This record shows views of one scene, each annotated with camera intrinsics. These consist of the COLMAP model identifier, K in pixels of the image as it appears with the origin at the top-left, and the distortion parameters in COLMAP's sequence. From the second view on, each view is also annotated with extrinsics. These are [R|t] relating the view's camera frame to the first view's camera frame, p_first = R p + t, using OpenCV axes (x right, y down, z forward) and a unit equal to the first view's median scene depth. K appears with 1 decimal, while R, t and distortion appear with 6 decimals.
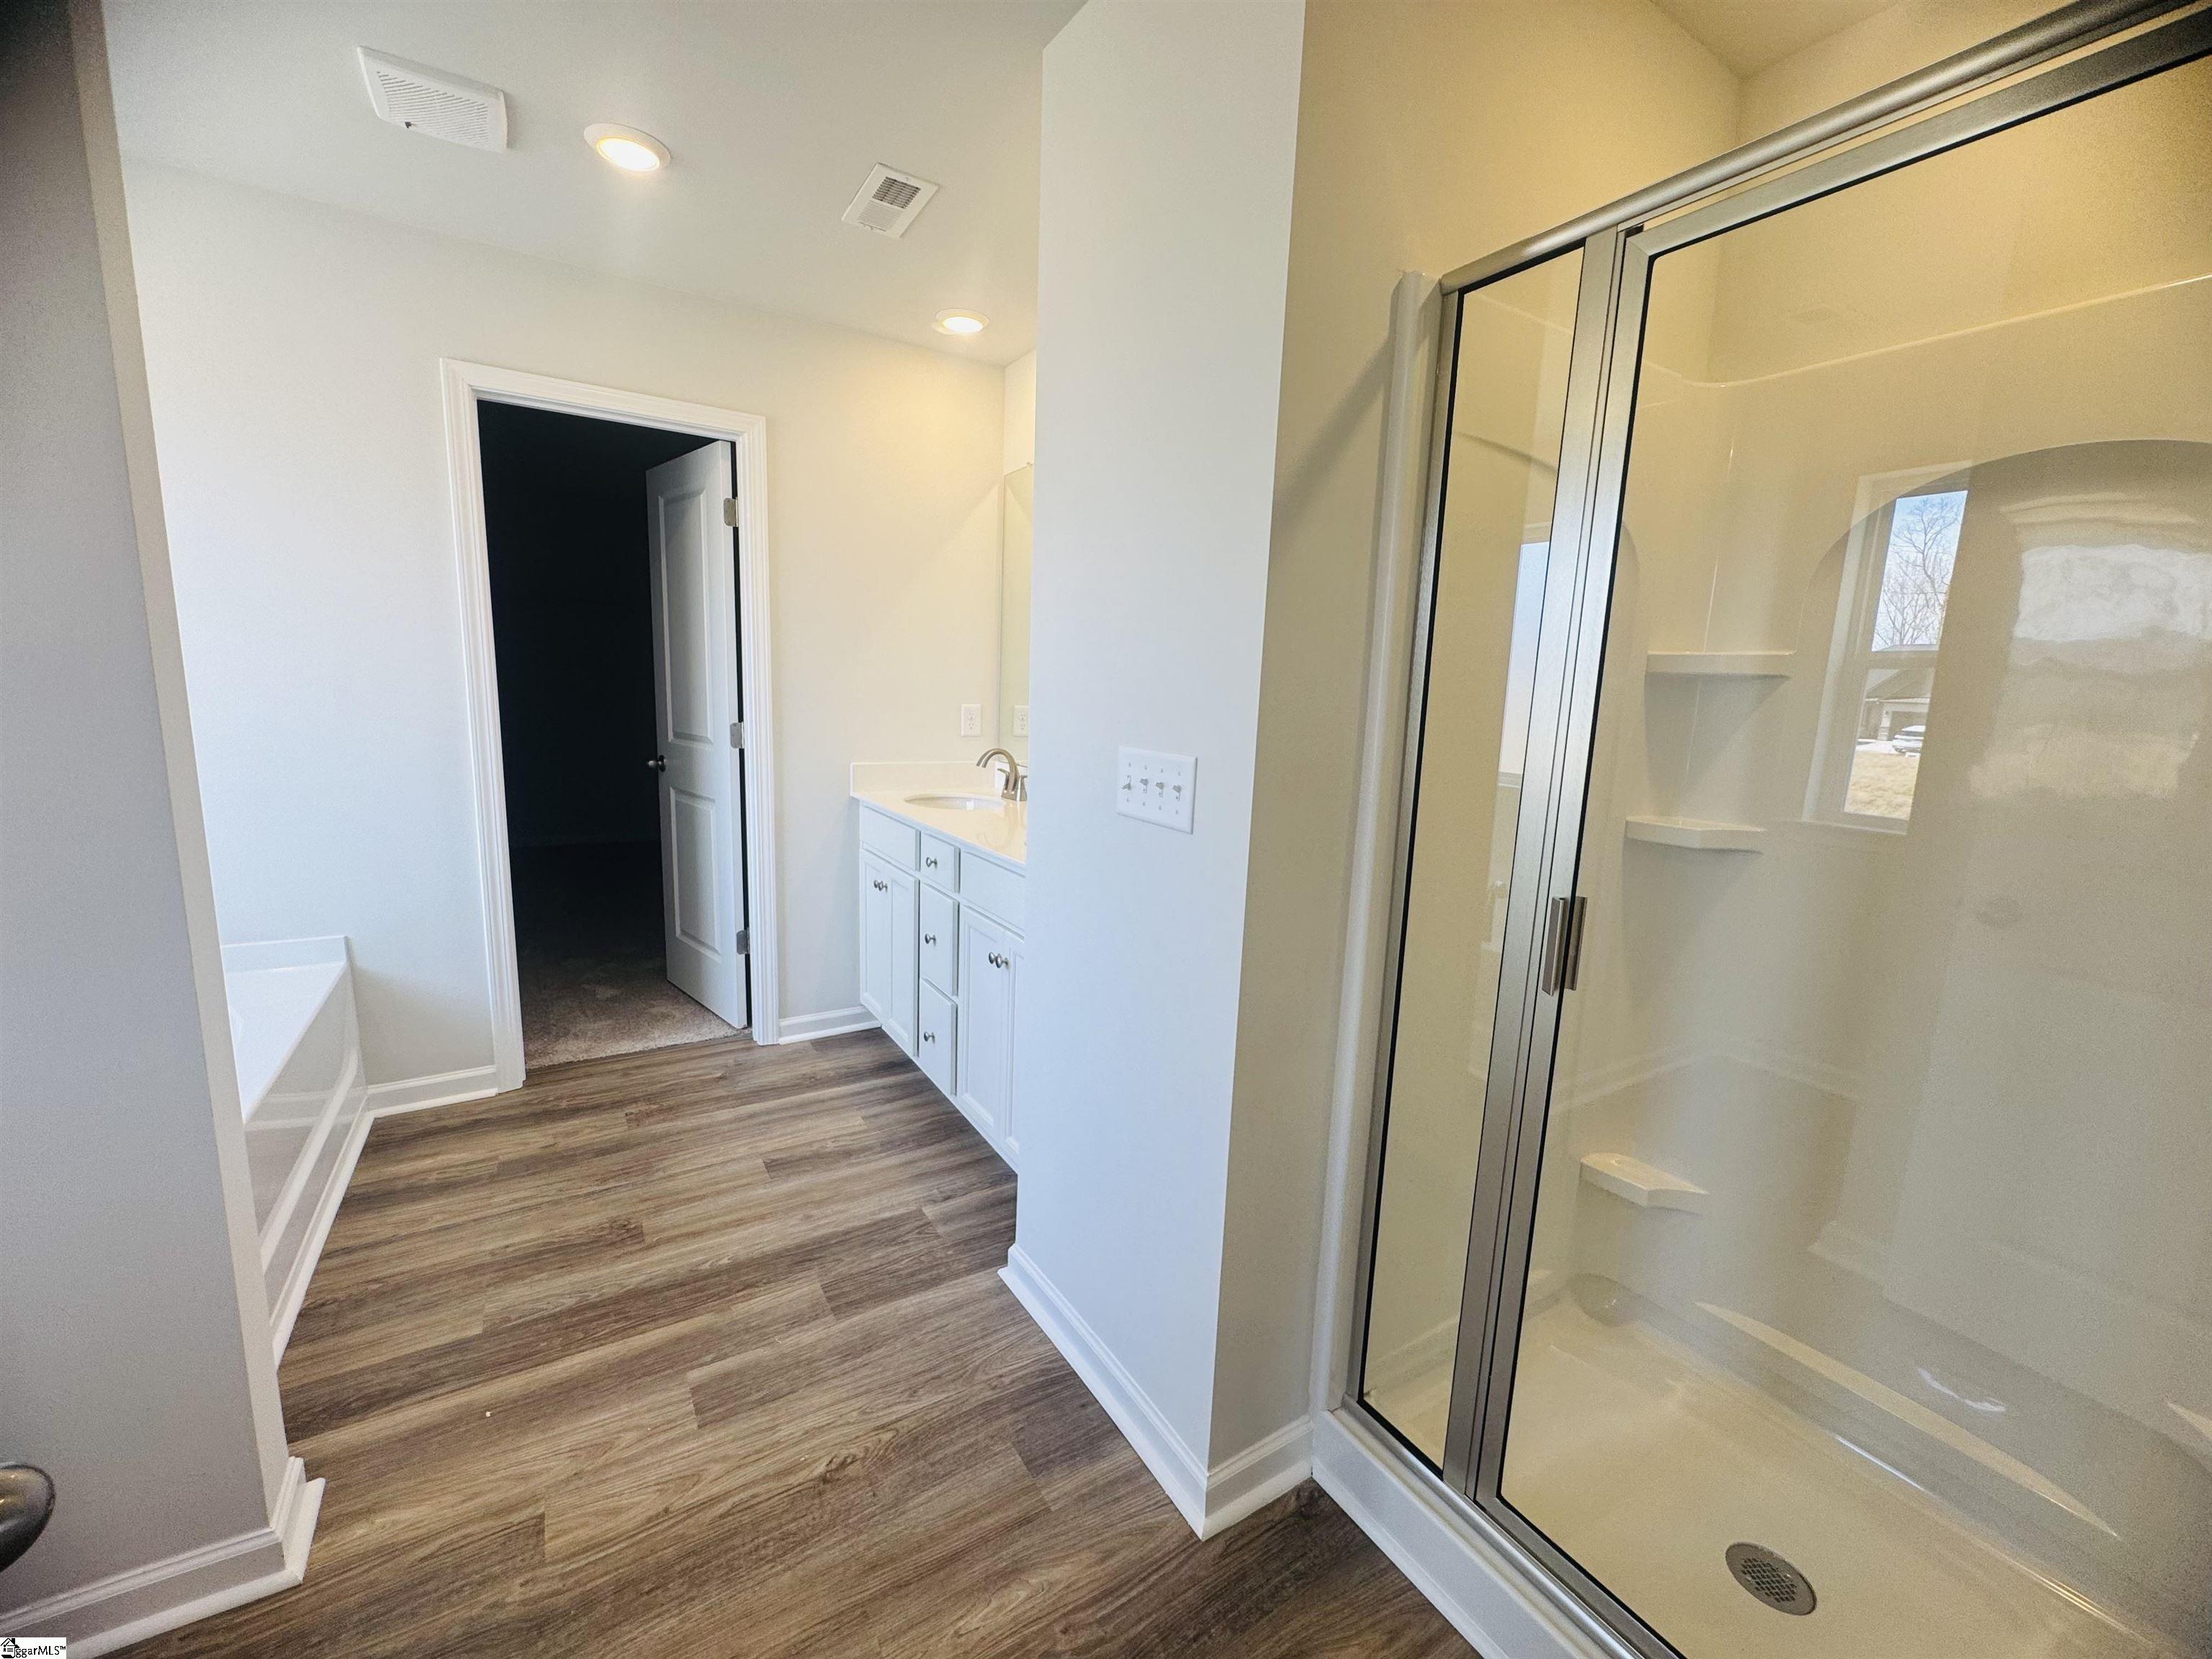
lens RADIAL K [[892.6, 0, 1095.9], [0, 892.6, 821.6], [0, 0, 1]] dist [-0.000630, -0.000060]
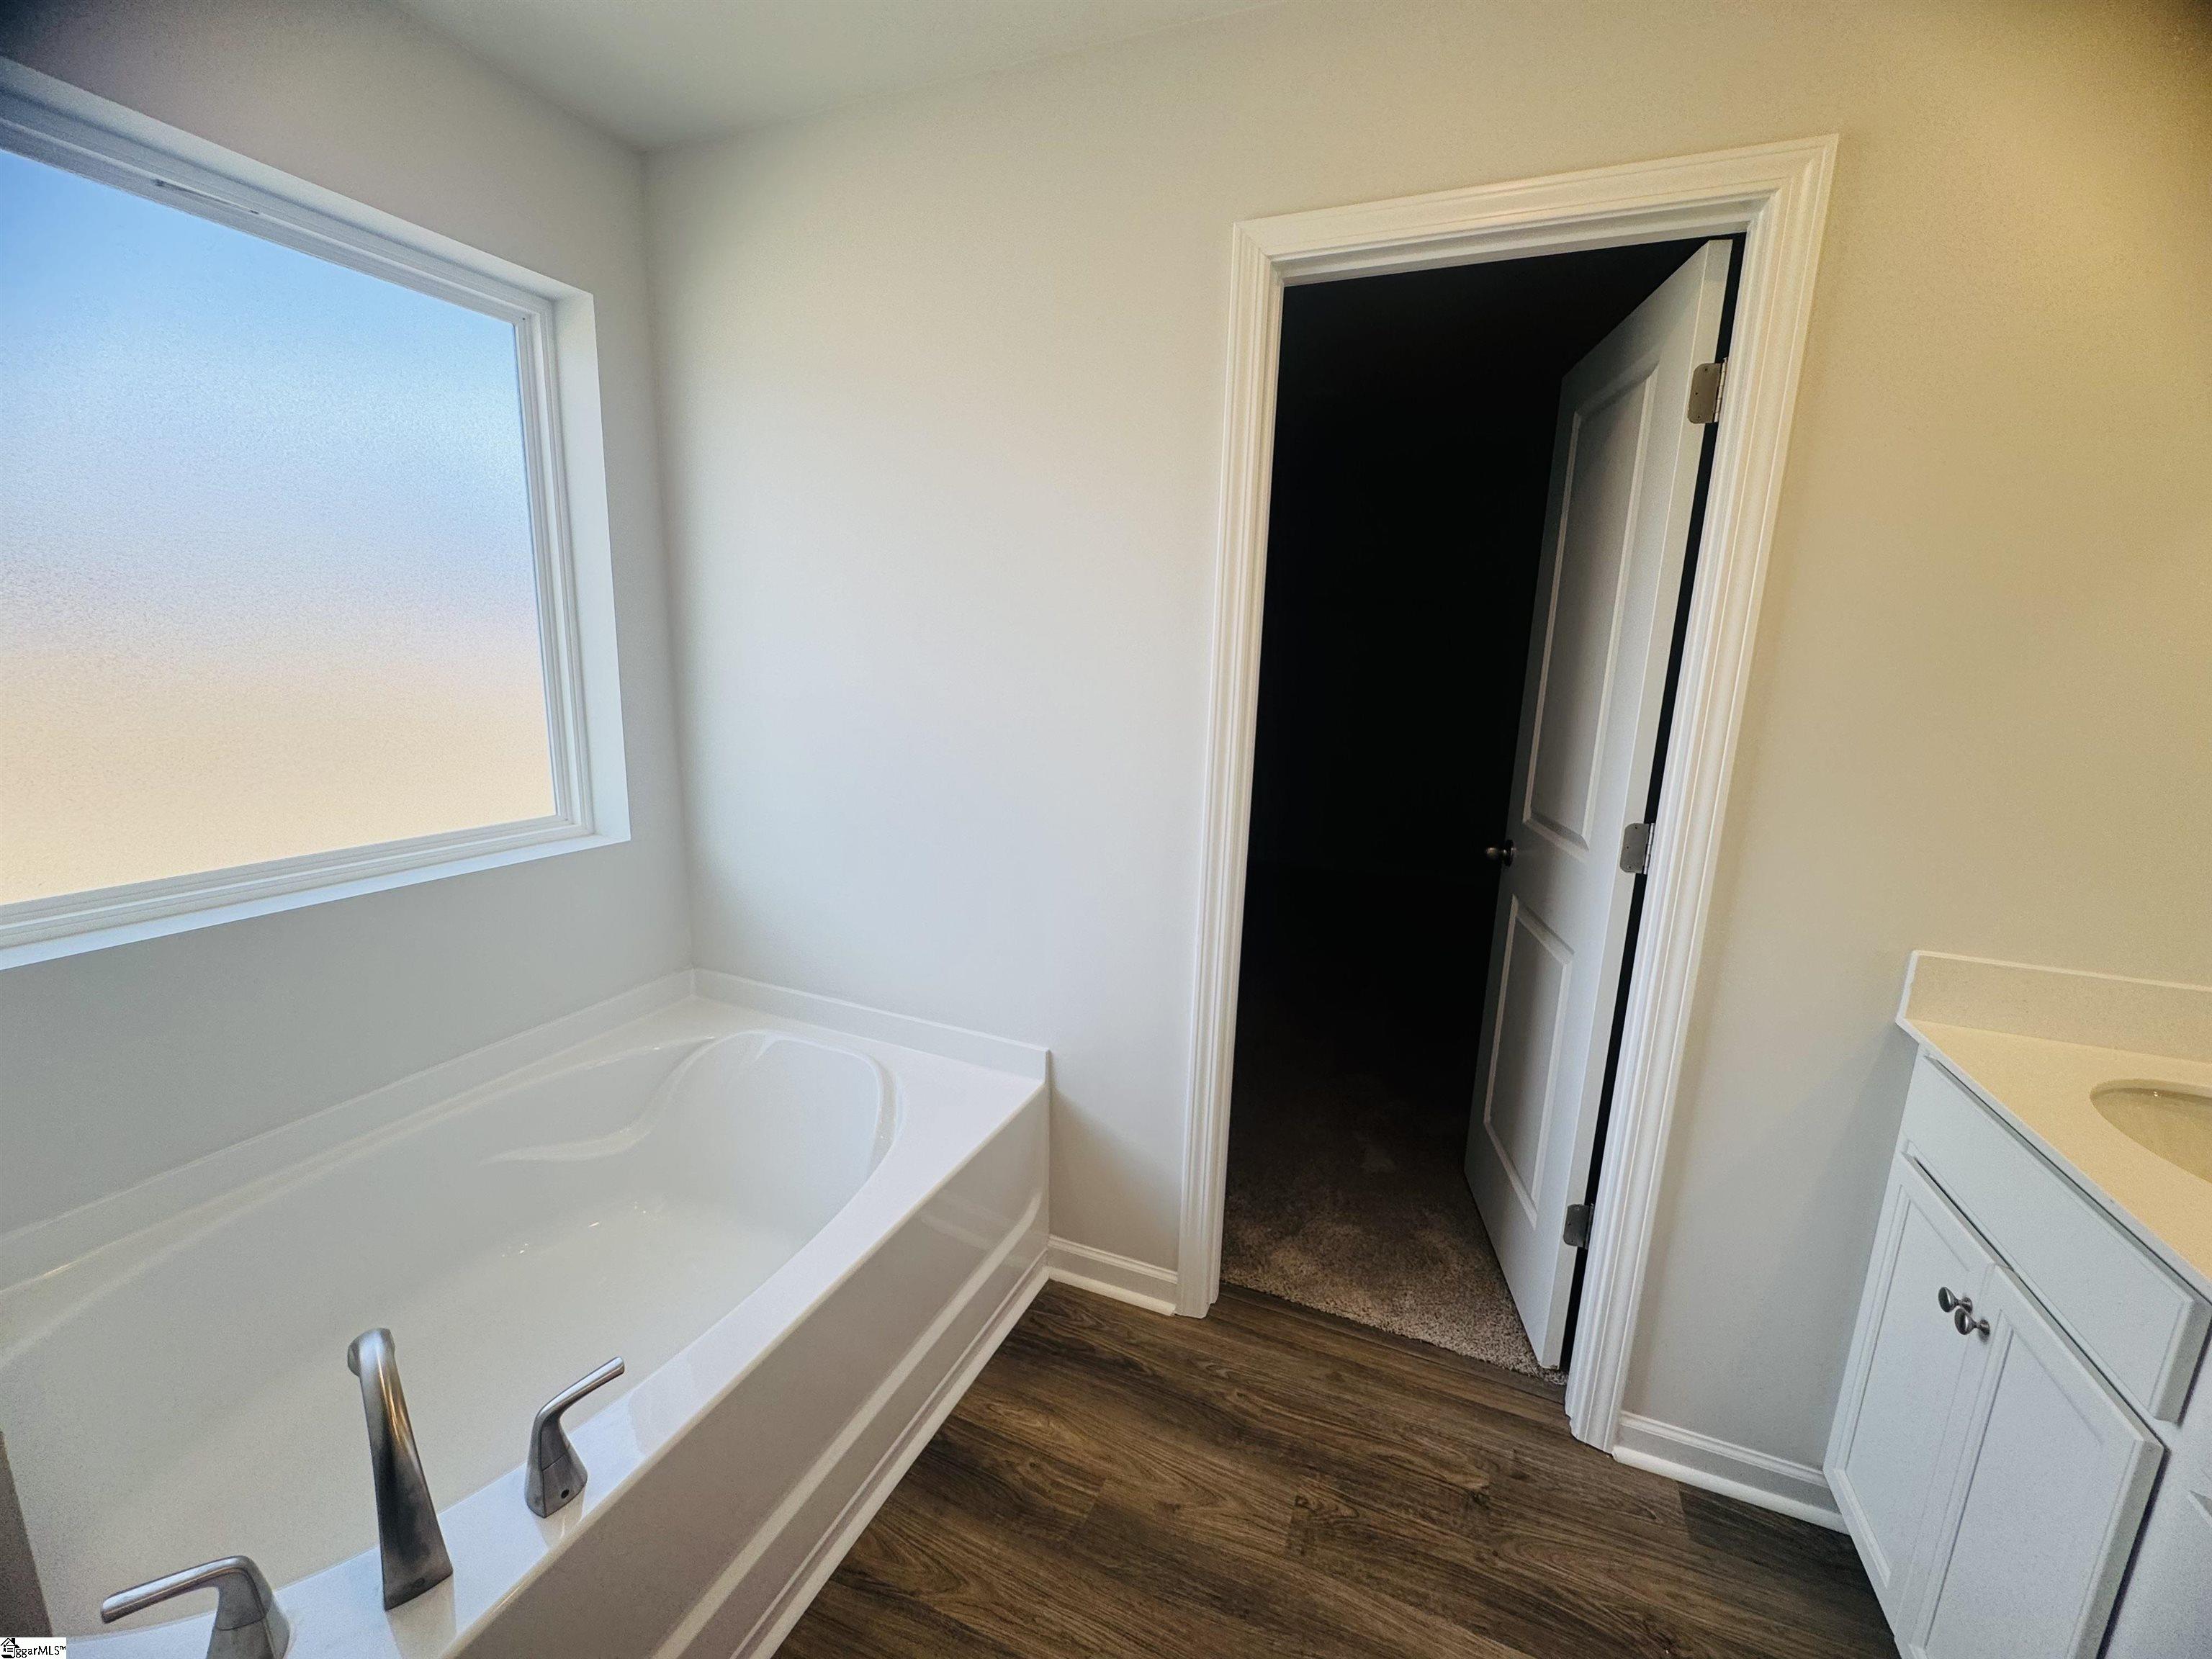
lens RADIAL K [[892.6, 0, 1111.6], [0, 892.6, 818.1], [0, 0, 1]] dist [-0.000630, -0.000060]
pose [[0.585550, 0.144701, -0.797617, -0.177019], [-0.140783, 0.987140, 0.075732, -0.112864], [0.798318, 0.067946, 0.598391, 0.463024]]
